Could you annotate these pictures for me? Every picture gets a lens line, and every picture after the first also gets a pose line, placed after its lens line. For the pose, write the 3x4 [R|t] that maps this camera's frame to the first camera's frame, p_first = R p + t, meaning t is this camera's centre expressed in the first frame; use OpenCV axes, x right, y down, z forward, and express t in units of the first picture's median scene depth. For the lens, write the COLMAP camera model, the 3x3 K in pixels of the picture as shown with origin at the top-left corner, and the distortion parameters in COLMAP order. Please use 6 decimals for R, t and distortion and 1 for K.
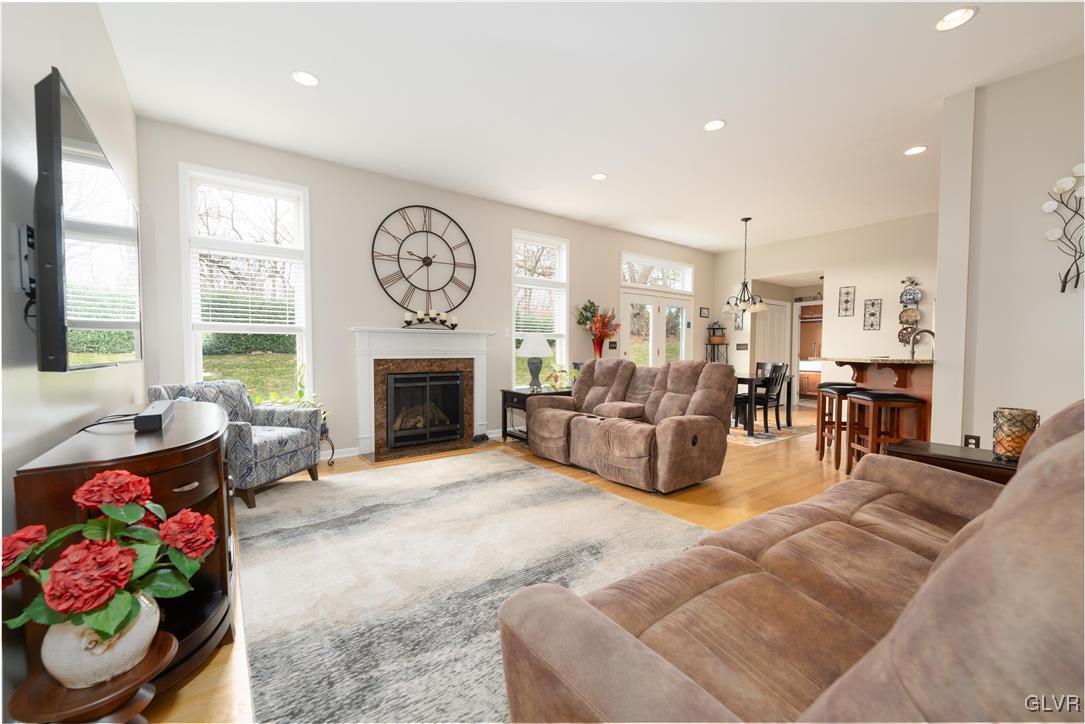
lens RADIAL K [[445.5, 0, 532.5], [0, 445.5, 370.5], [0, 0, 1]] dist [0.002384, -0.000853]
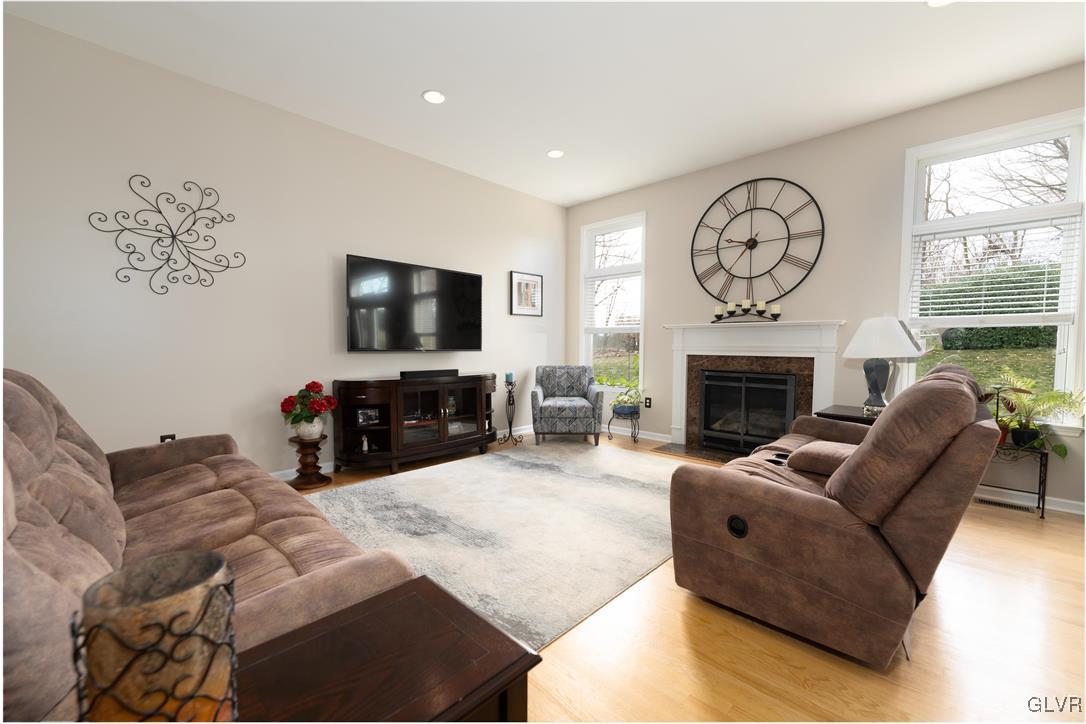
lens RADIAL K [[445.9, 0, 542.1], [0, 445.9, 363.8], [0, 0, 1]] dist [0.002384, -0.000853]
pose [[0.142279, 0.044854, -0.988810, 0.466084], [-0.051371, 0.997961, 0.037878, -0.019701], [0.988493, 0.045407, 0.144293, 0.393044]]
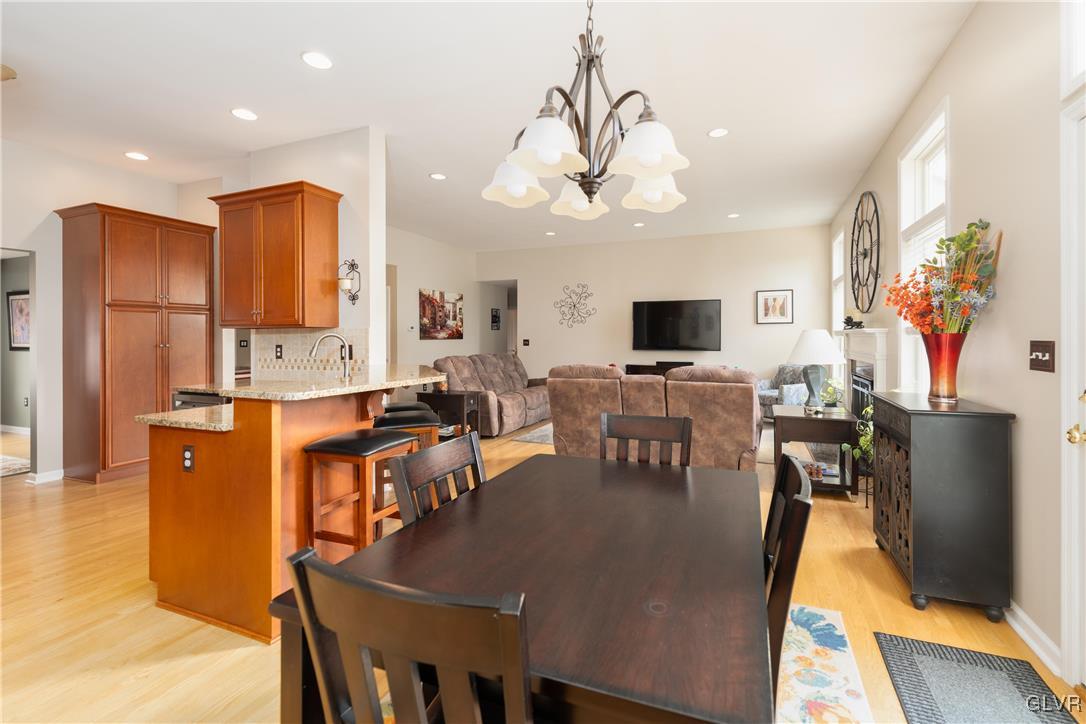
lens RADIAL K [[445.9, 0, 596.8], [0, 445.9, 340.3], [0, 0, 1]] dist [0.002384, -0.000853]
pose [[-0.835817, 0.005344, -0.548982, 0.577995], [-0.022012, 0.998822, 0.043235, -0.079116], [0.548566, 0.048220, -0.834715, 1.207371]]
